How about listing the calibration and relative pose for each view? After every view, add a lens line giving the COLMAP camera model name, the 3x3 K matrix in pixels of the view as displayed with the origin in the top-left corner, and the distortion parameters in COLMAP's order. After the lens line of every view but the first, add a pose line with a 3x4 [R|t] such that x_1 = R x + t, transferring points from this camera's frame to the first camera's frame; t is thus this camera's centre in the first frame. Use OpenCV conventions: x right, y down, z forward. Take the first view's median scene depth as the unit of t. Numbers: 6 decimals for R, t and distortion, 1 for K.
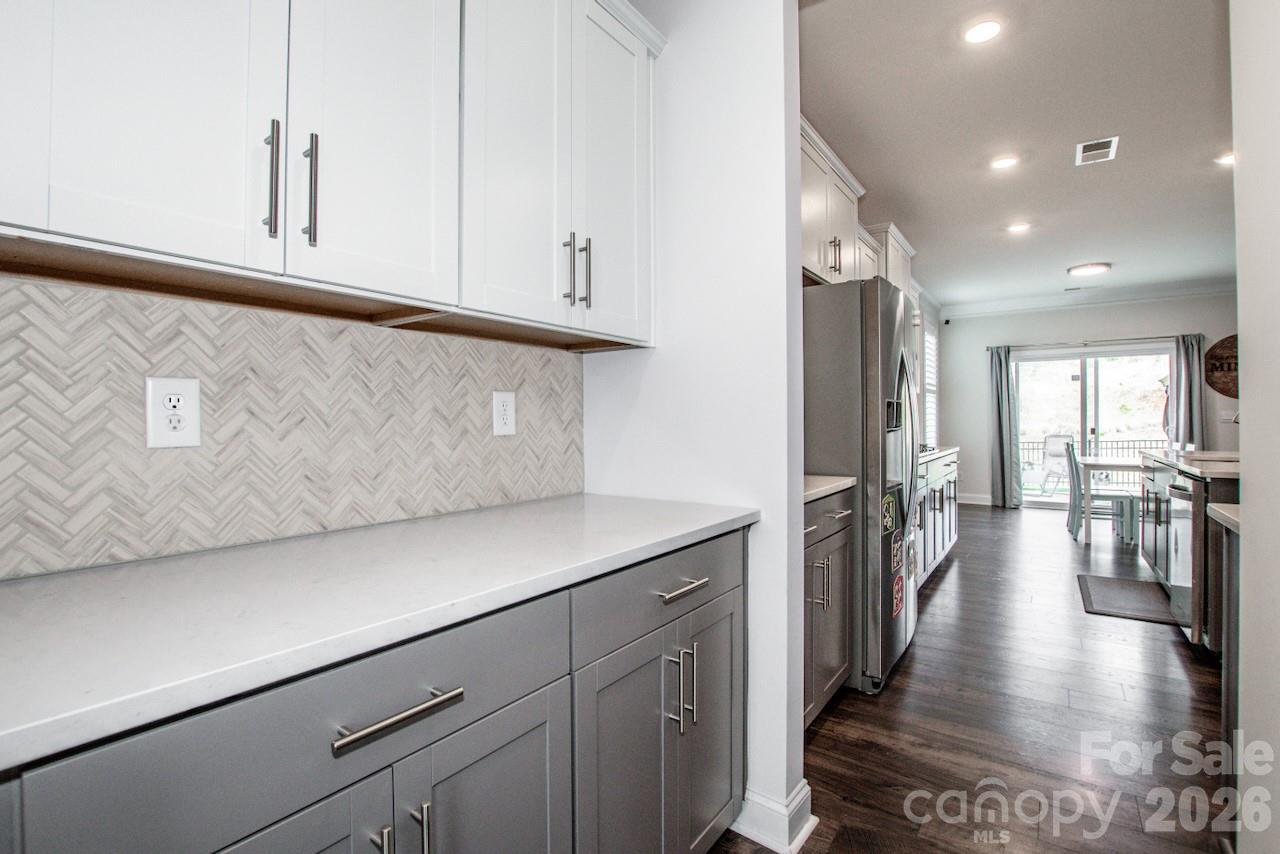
lens RADIAL K [[580.0, 0, 640.8], [0, 580.0, 423.5], [0, 0, 1]] dist [-0.026280, 0.002347]
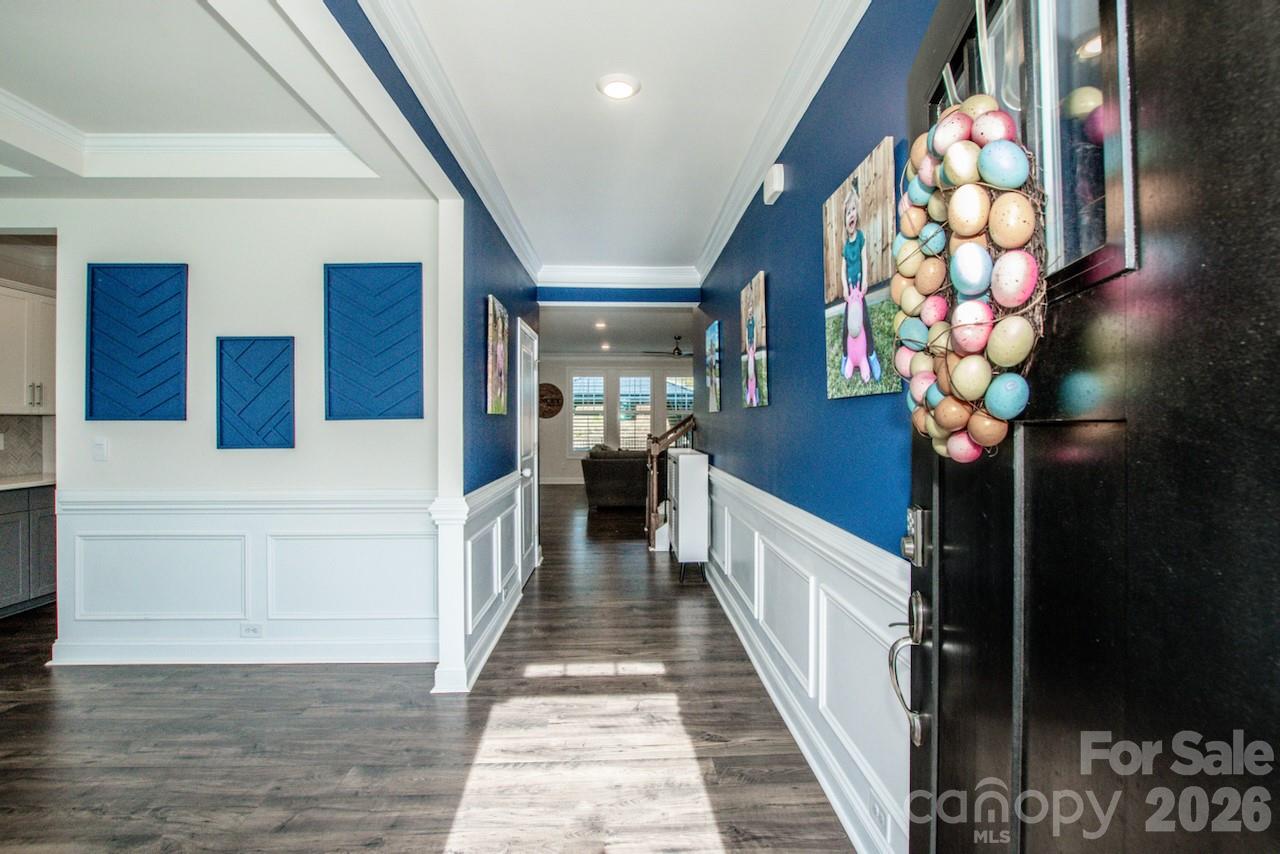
lens RADIAL K [[580.0, 0, 643.4], [0, 580.0, 422.3], [0, 0, 1]] dist [-0.026280, 0.002347]
pose [[0.780164, -0.003862, 0.625563, 0.427864], [0.000254, 0.999983, 0.005856, -0.114959], [-0.625575, -0.004410, 0.780151, -2.678886]]
